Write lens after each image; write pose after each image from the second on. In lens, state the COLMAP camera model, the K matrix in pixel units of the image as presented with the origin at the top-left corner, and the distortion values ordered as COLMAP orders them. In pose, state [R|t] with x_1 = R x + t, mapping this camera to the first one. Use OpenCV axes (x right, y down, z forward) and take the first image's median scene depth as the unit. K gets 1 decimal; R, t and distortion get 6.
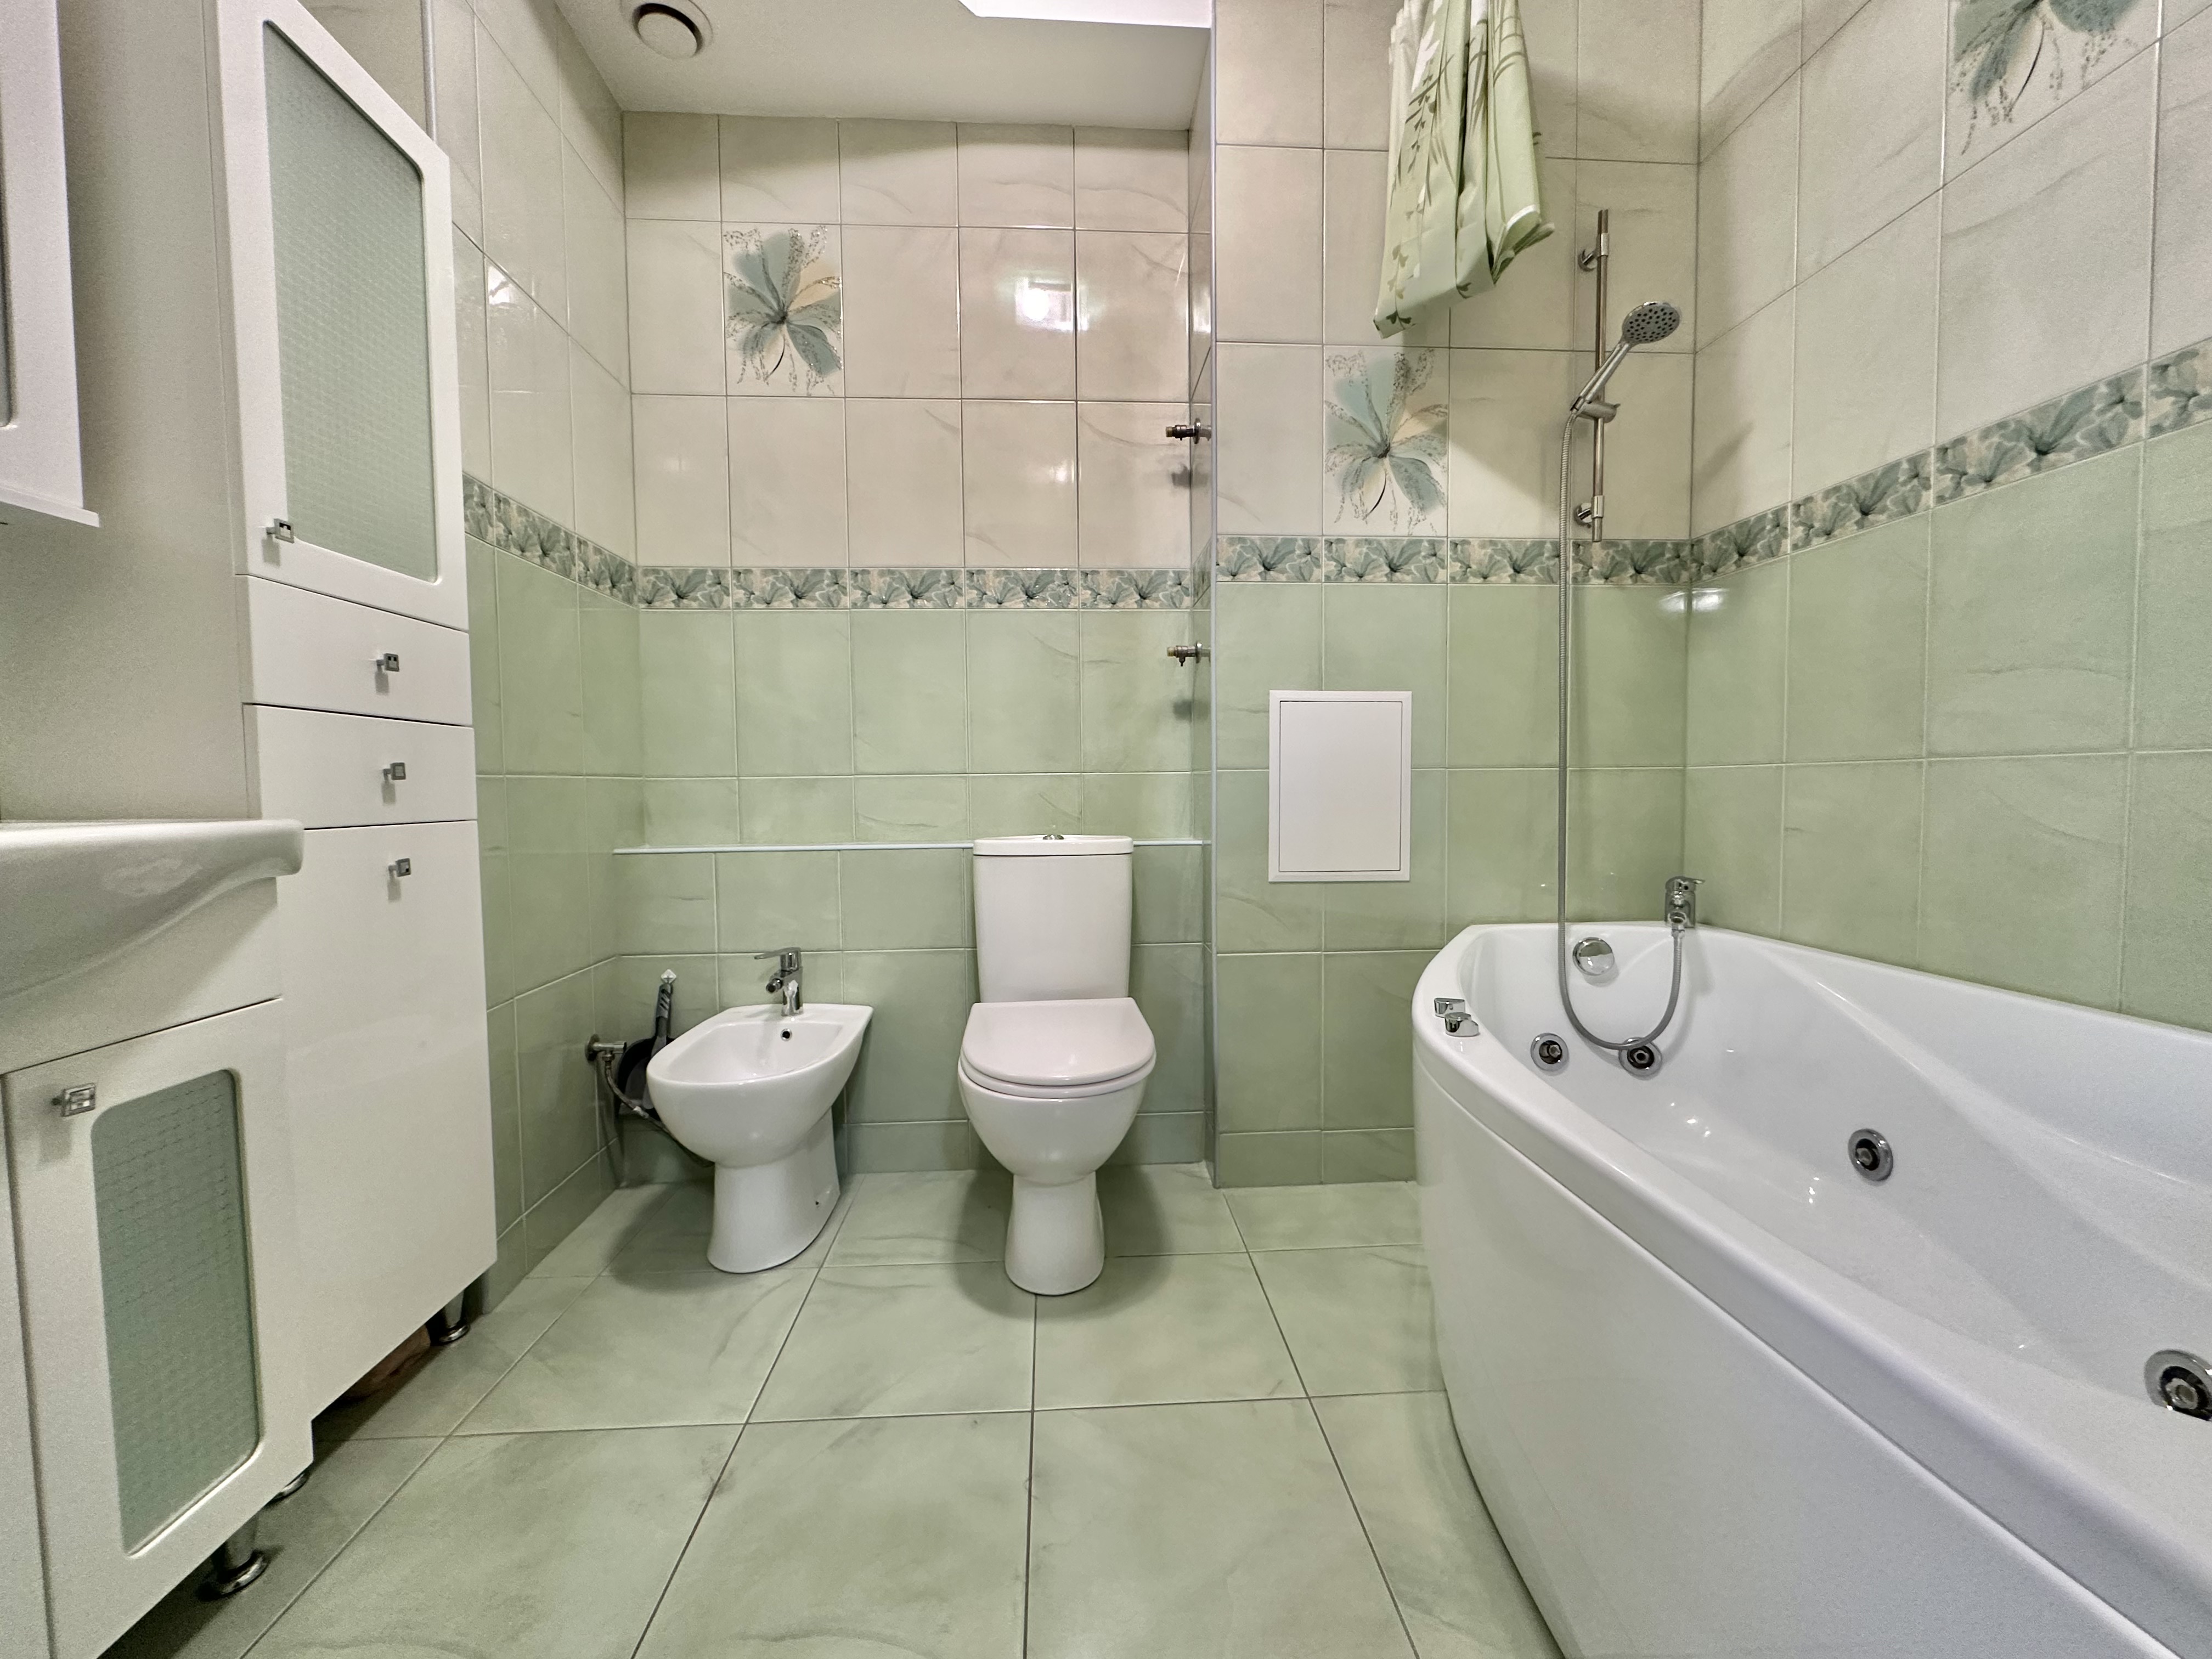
lens RADIAL K [[881.7, 0, 1106.4], [0, 881.7, 830.8], [0, 0, 1]] dist [-0.004509, -0.000002]
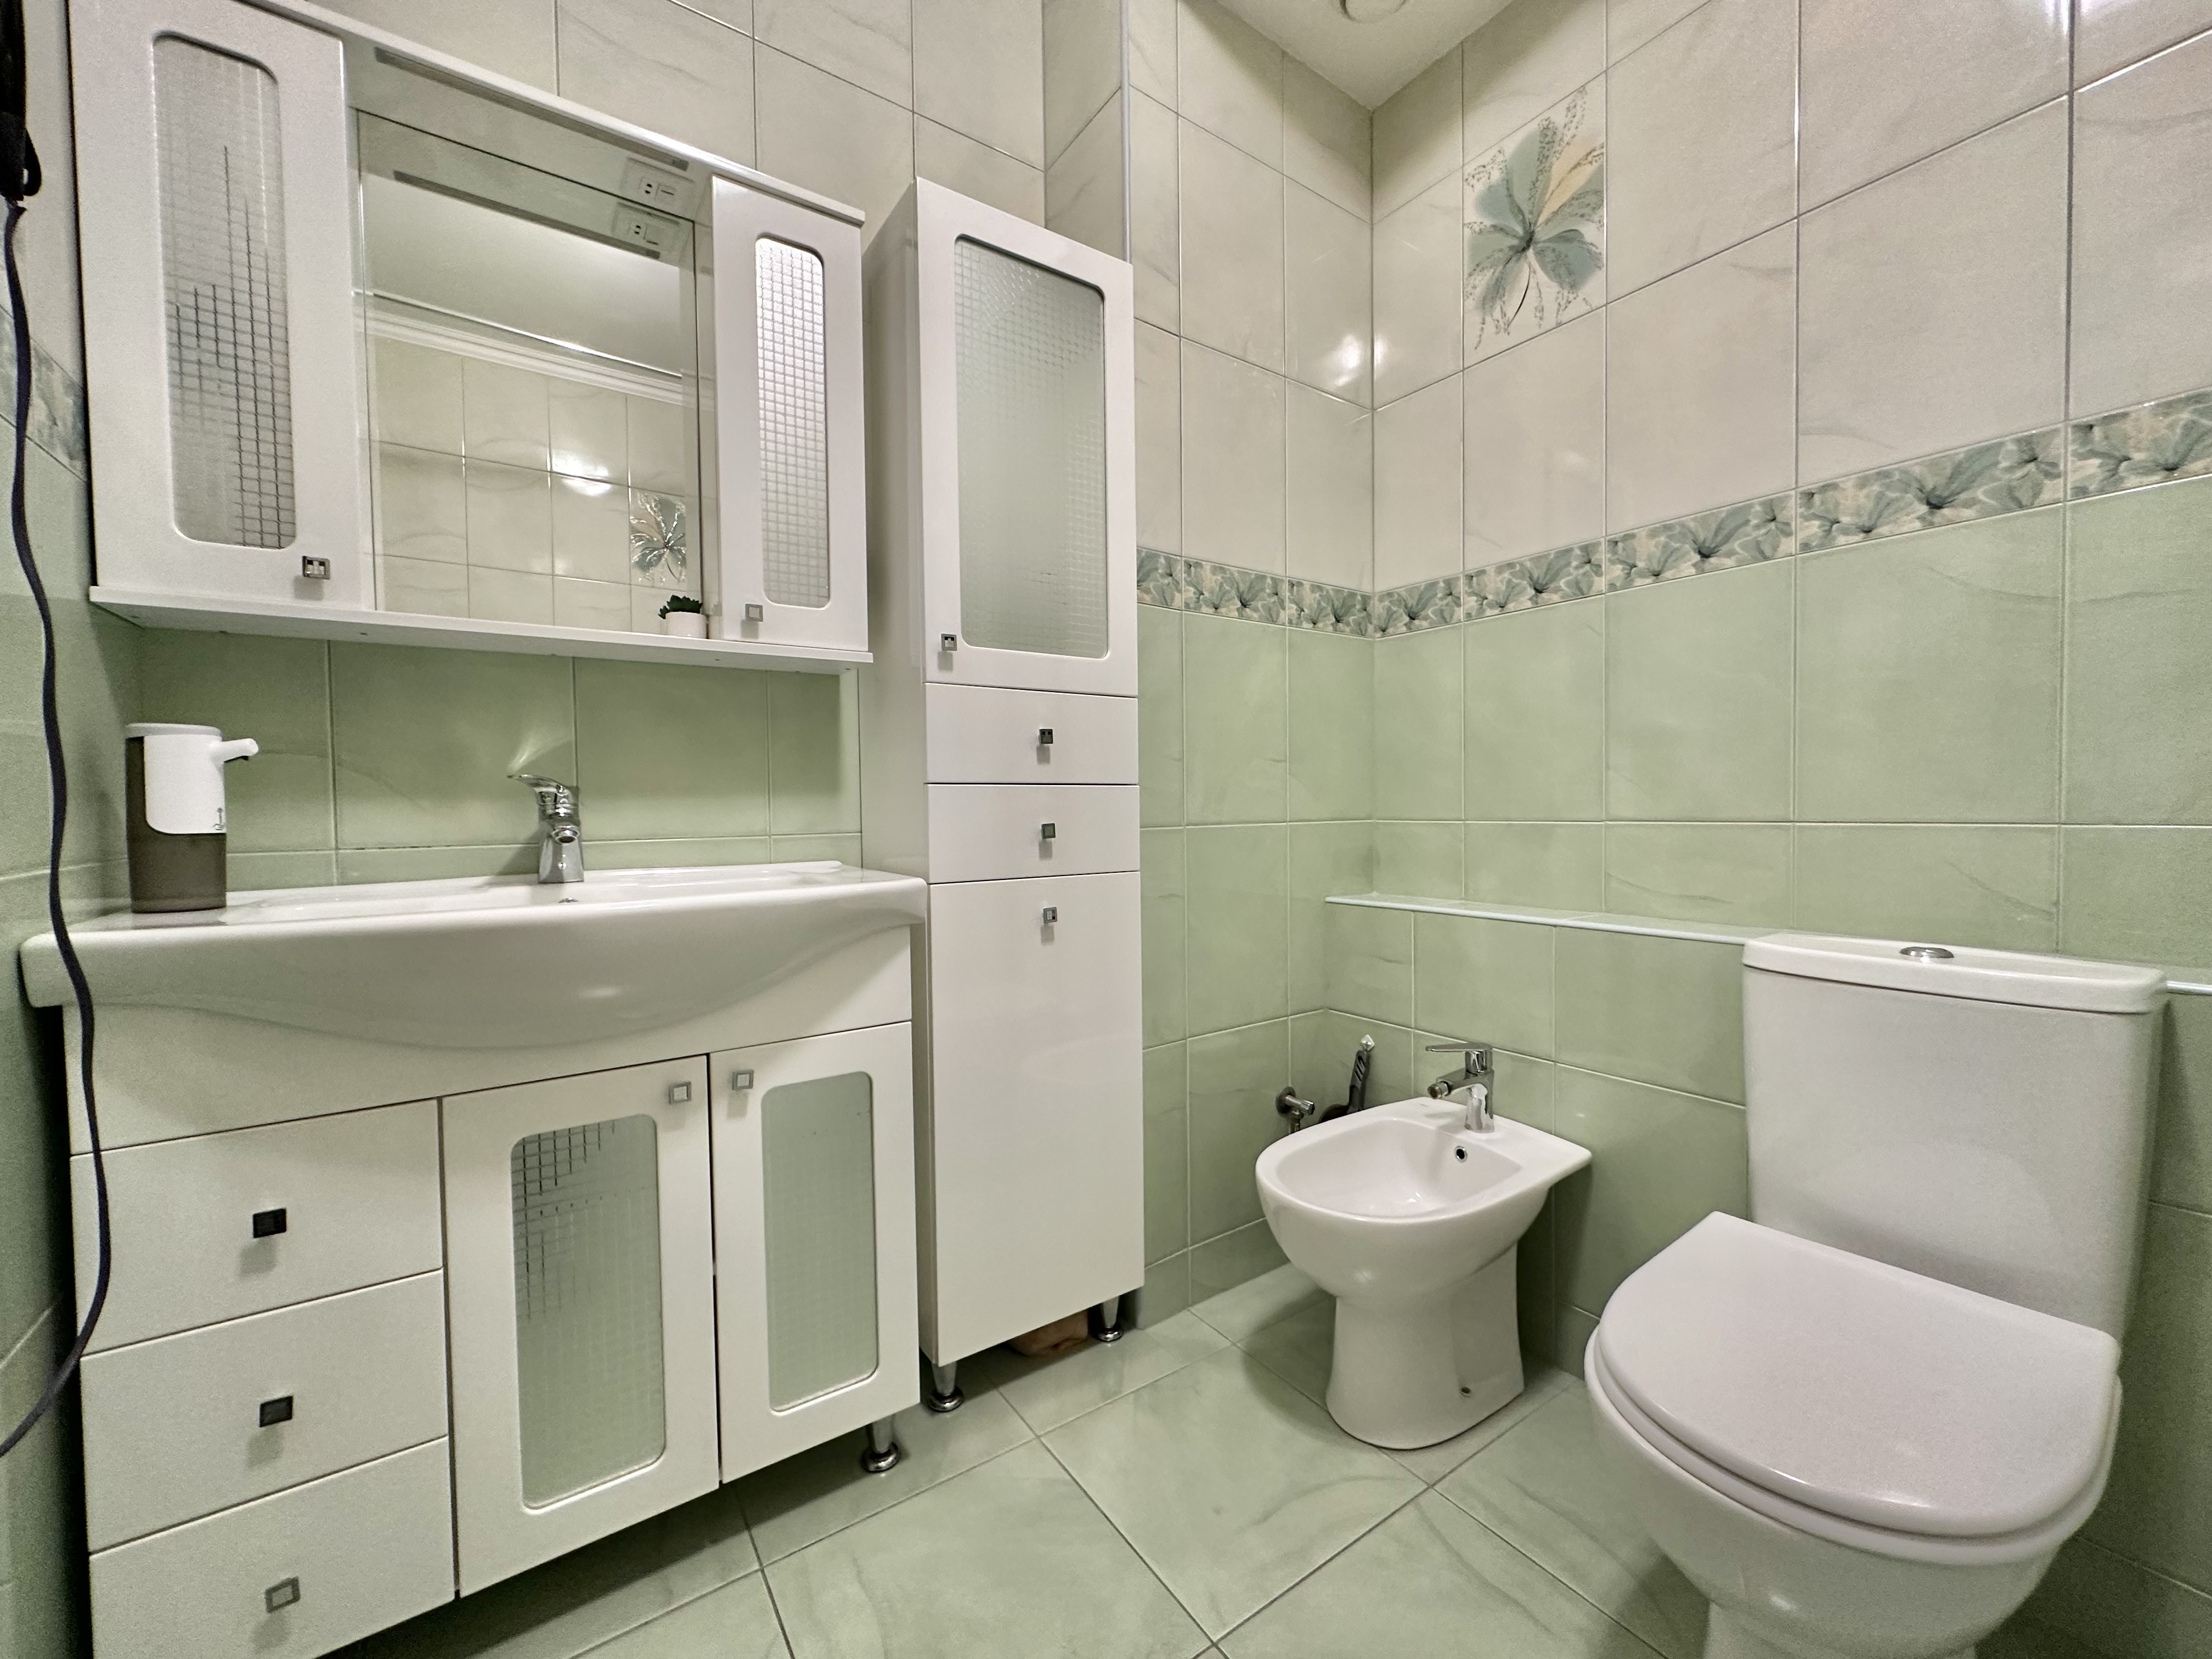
lens RADIAL K [[881.7, 0, 1106.4], [0, 881.7, 830.8], [0, 0, 1]] dist [-0.004509, -0.000002]
pose [[0.514662, 0.029409, -0.856889, 0.133491], [-0.036434, 0.999259, 0.012412, -0.053221], [0.856619, 0.024832, 0.515352, 0.296012]]
